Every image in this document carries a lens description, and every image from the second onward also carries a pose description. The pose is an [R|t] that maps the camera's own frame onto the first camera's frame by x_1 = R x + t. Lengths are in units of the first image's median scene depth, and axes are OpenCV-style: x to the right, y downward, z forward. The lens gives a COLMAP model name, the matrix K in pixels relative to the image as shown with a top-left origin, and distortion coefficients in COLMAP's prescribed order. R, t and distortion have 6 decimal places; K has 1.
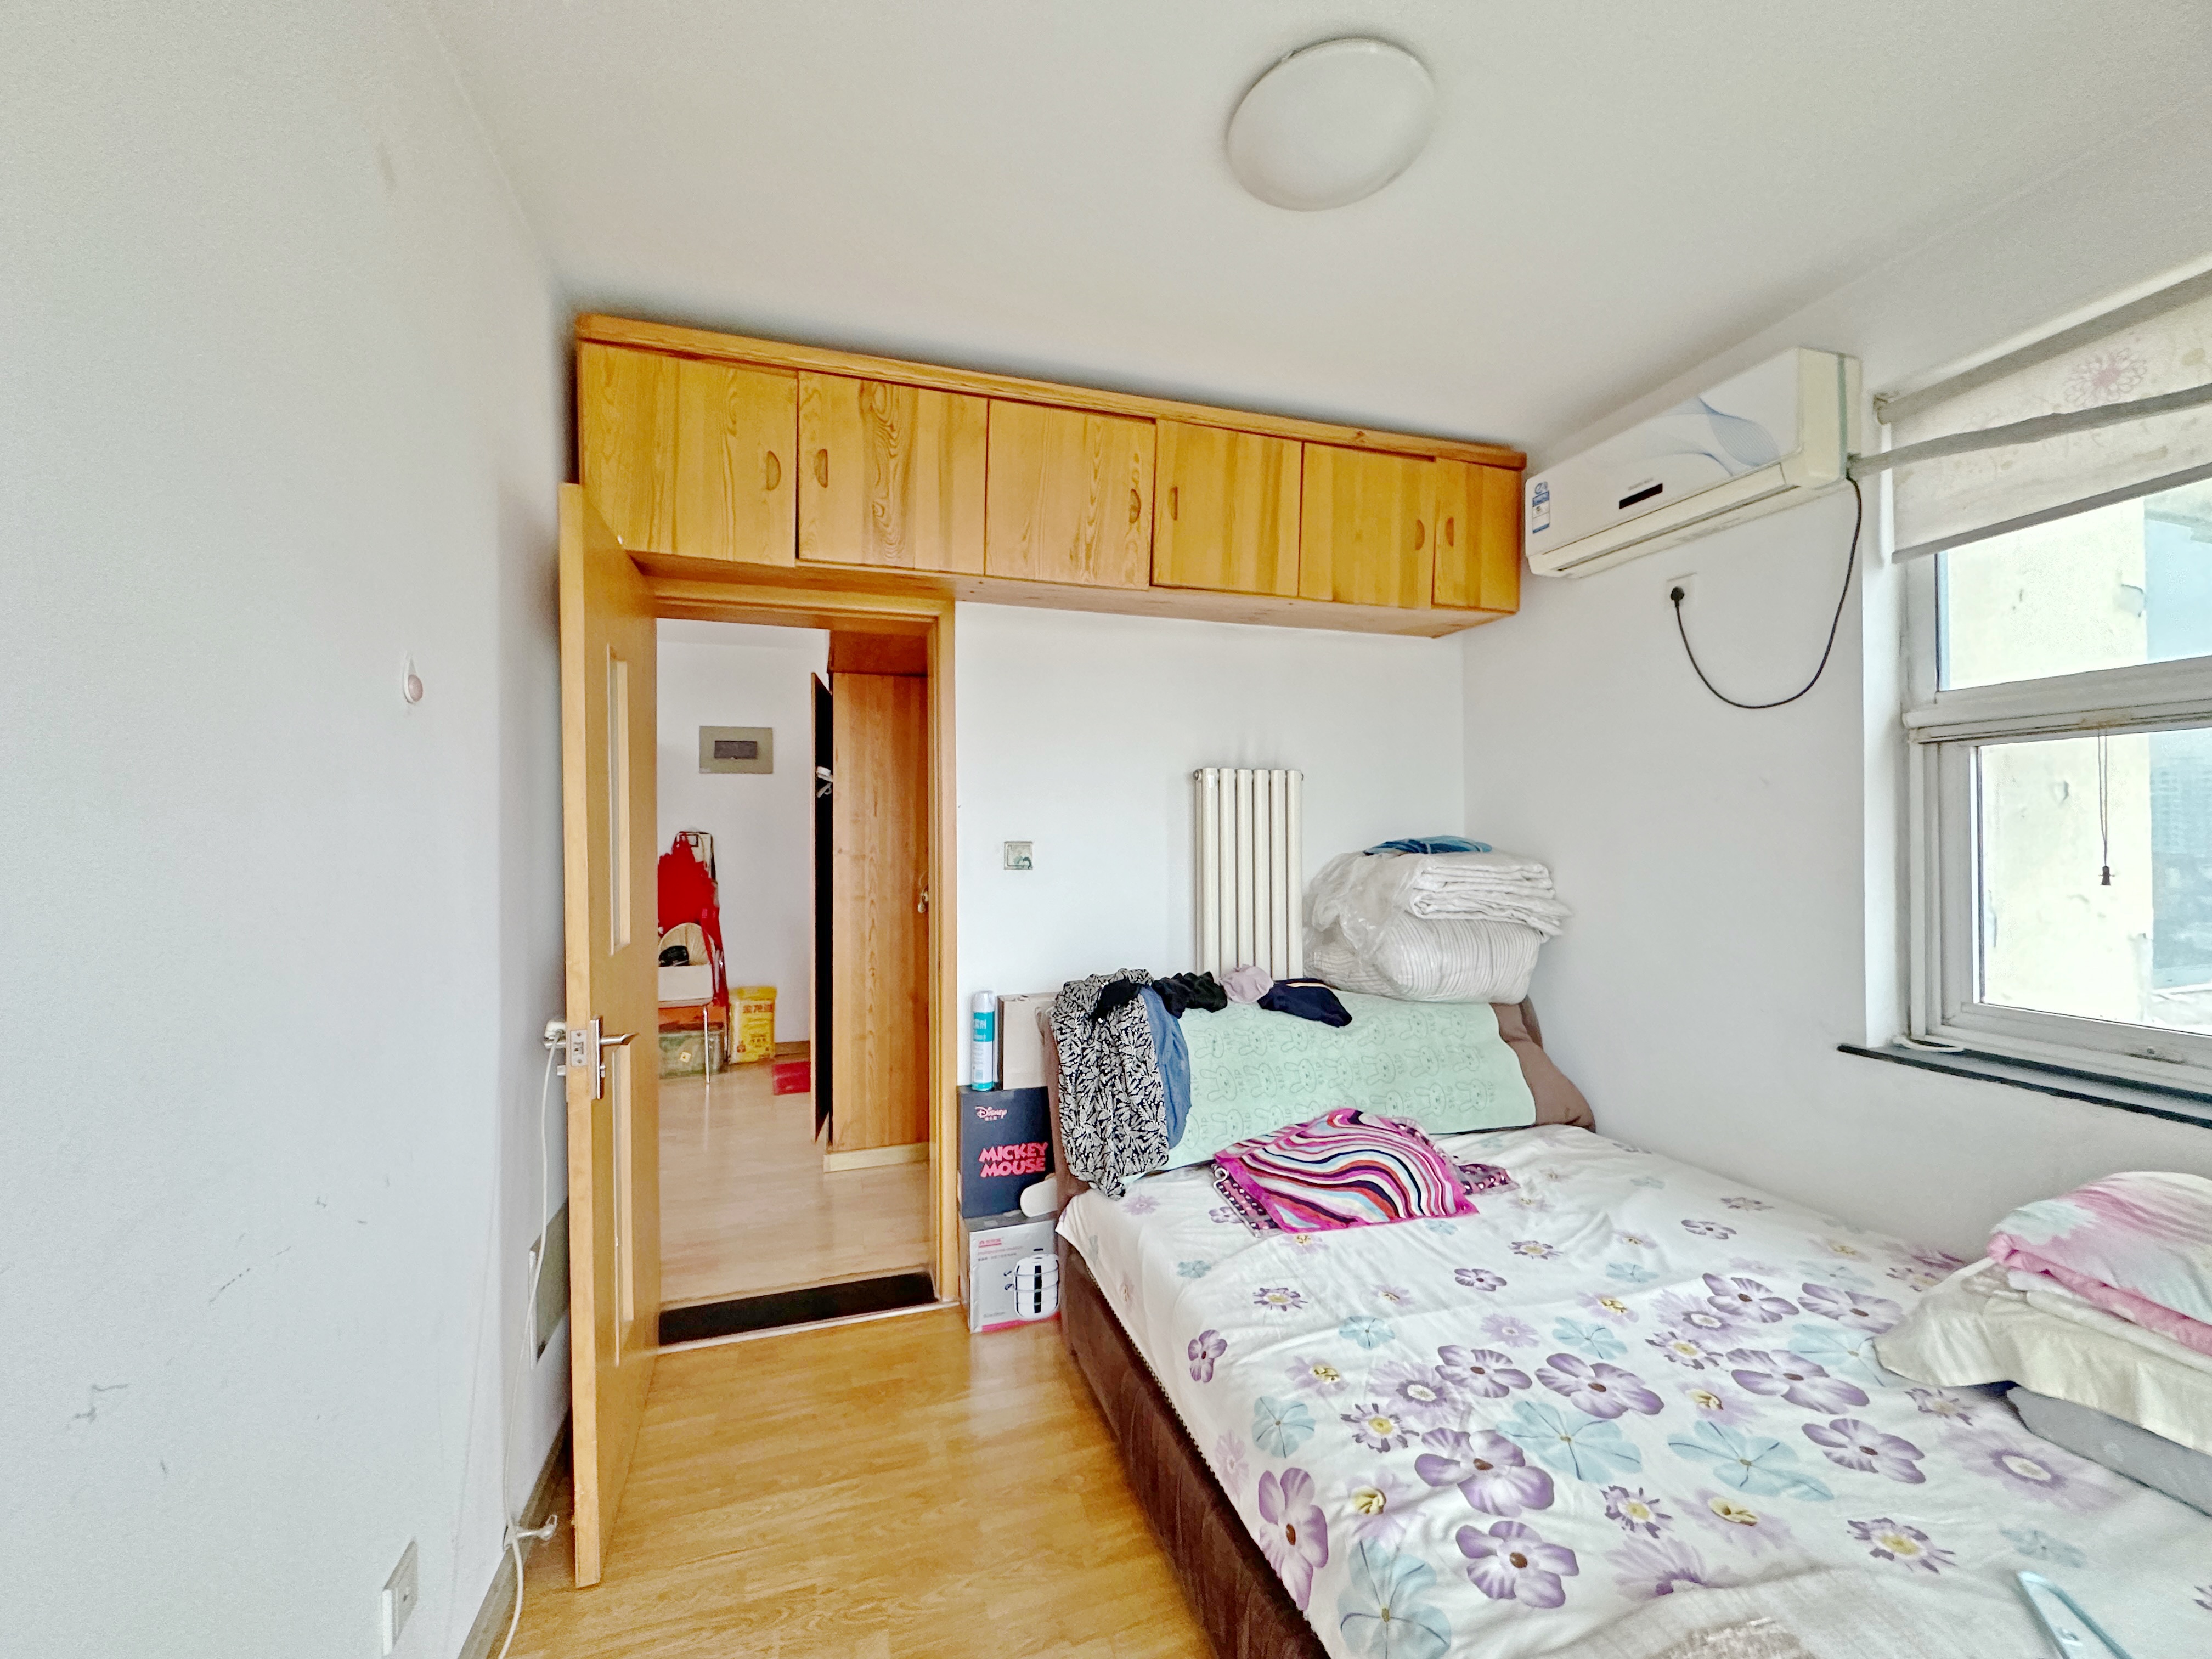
lens RADIAL K [[875.8, 0, 1113.8], [0, 875.8, 833.0], [0, 0, 1]] dist [-0.000856, 0.000628]
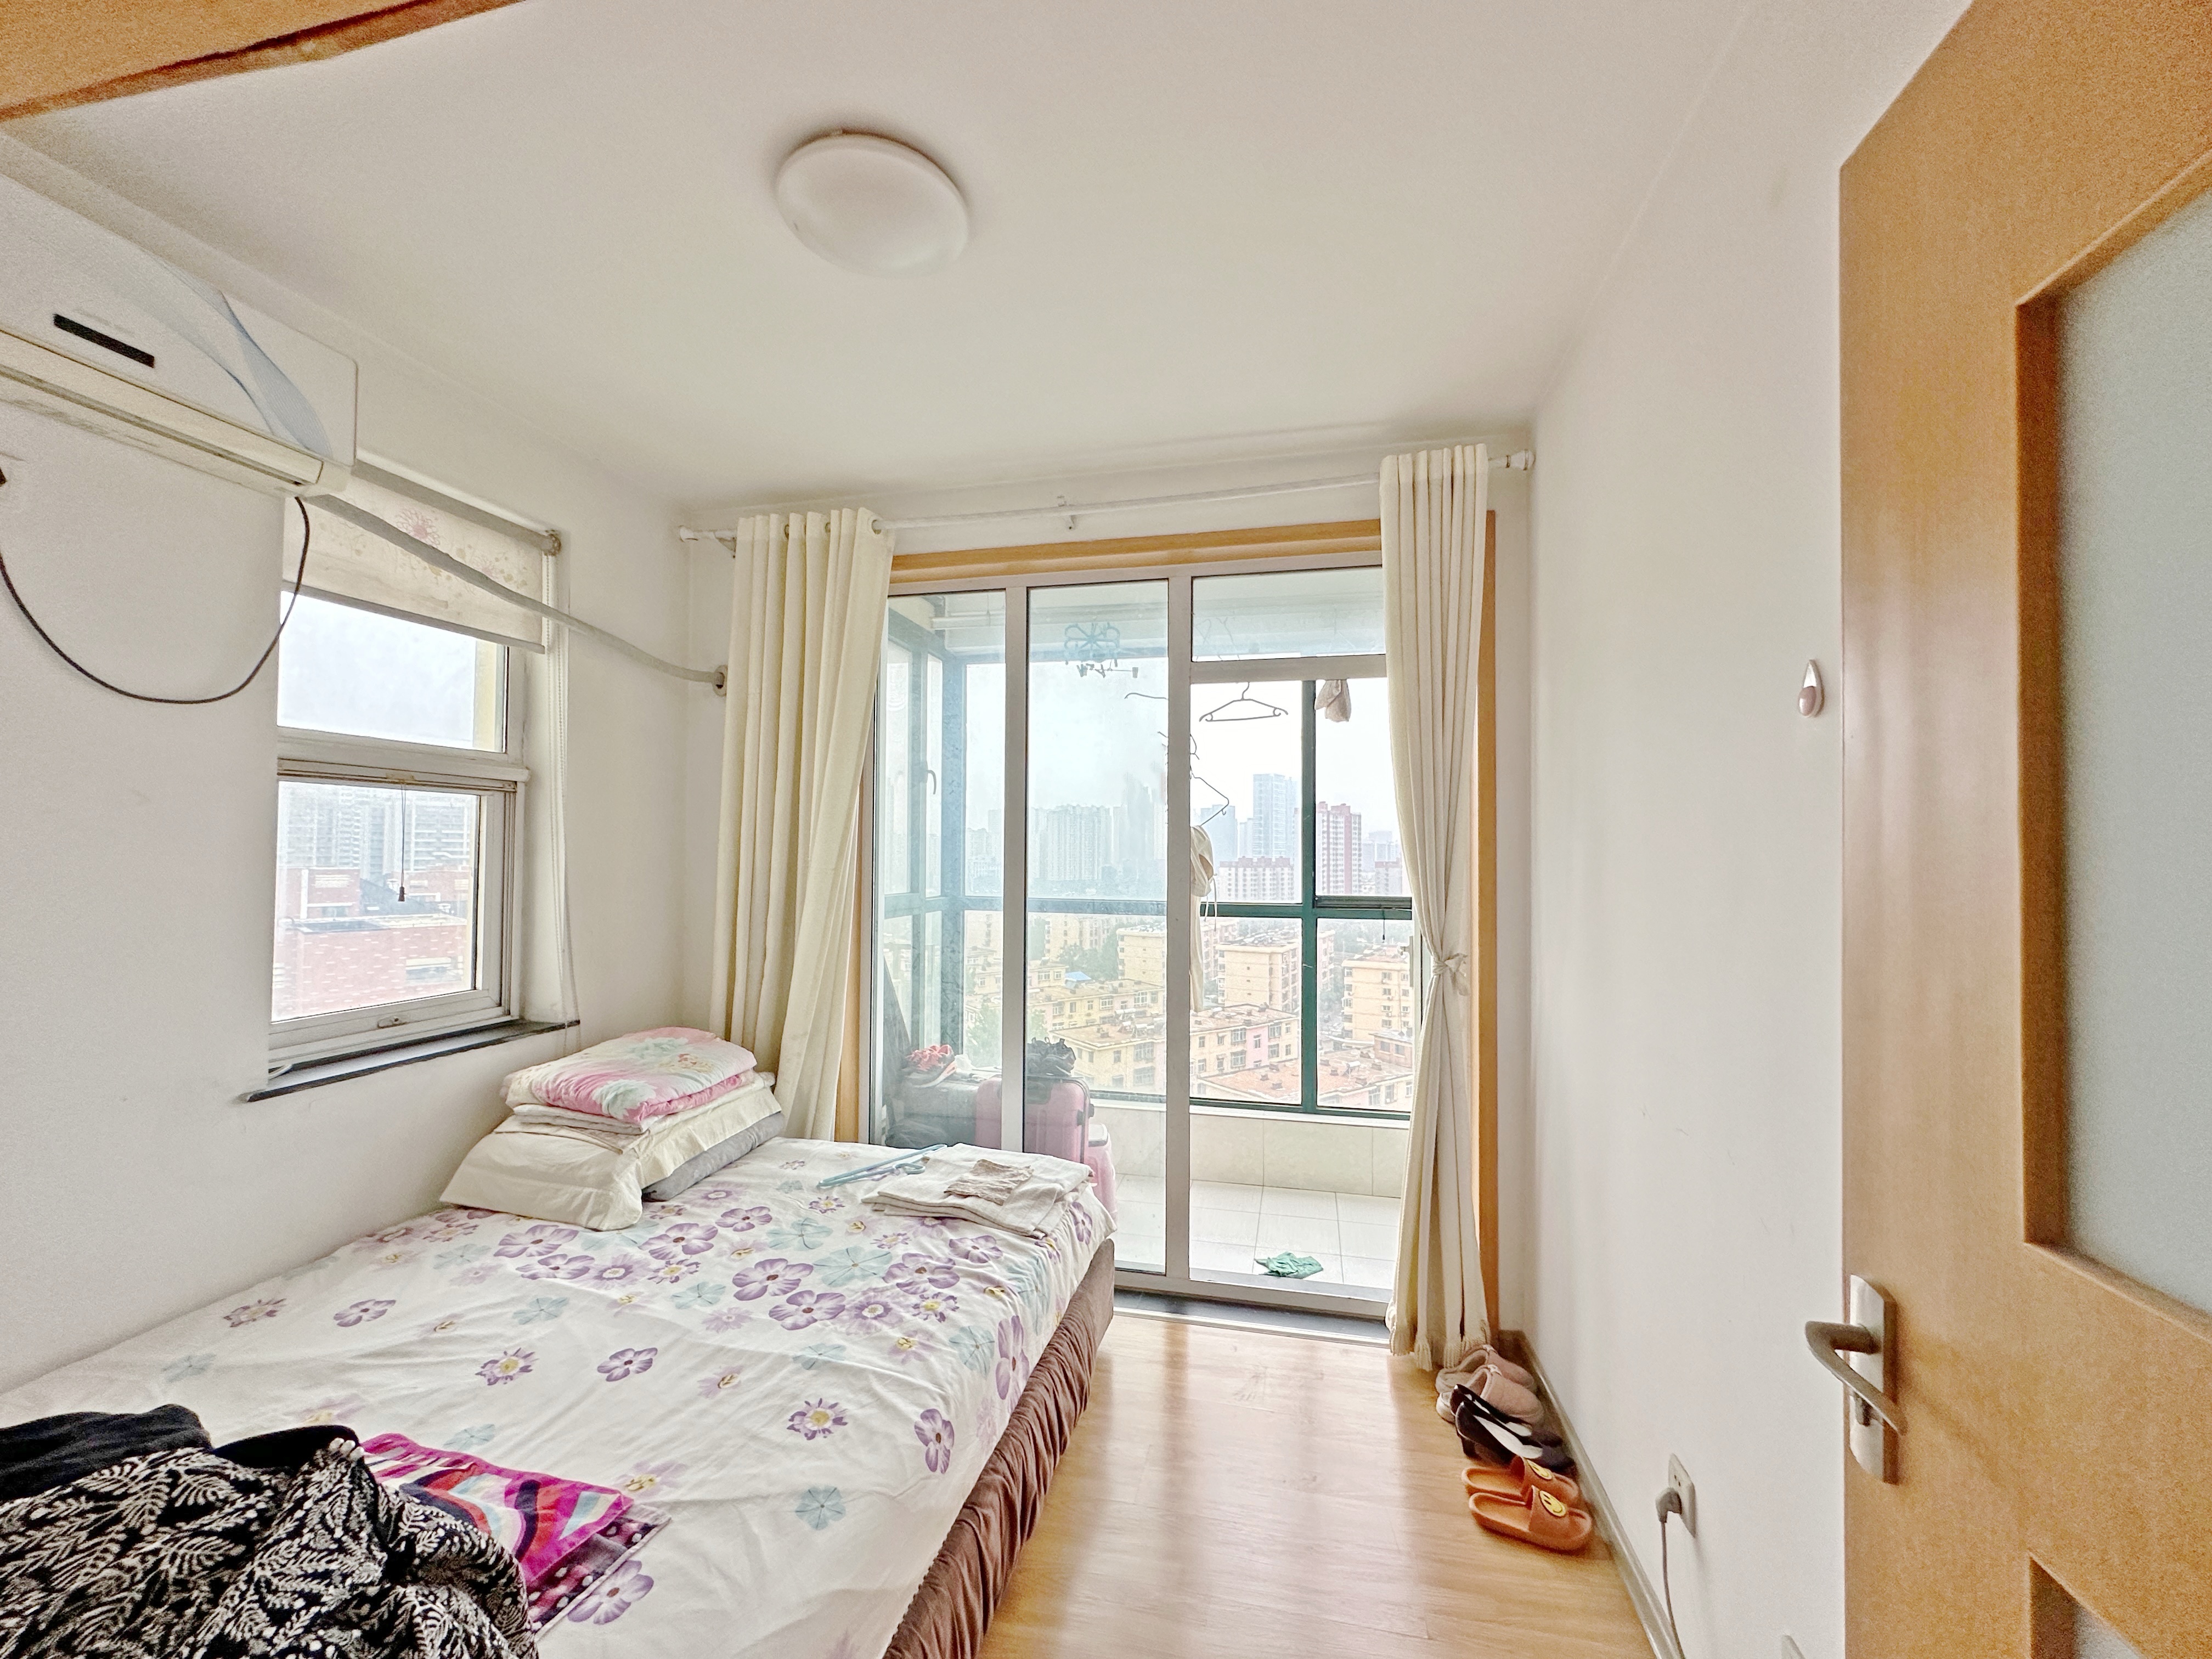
lens RADIAL K [[875.8, 0, 1110.8], [0, 875.8, 832.7], [0, 0, 1]] dist [-0.000856, 0.000628]
pose [[-0.858953, 0.015594, 0.511816, -0.544433], [-0.000416, 0.999515, -0.031151, -0.004227], [-0.512054, -0.026970, -0.858530, 1.766793]]
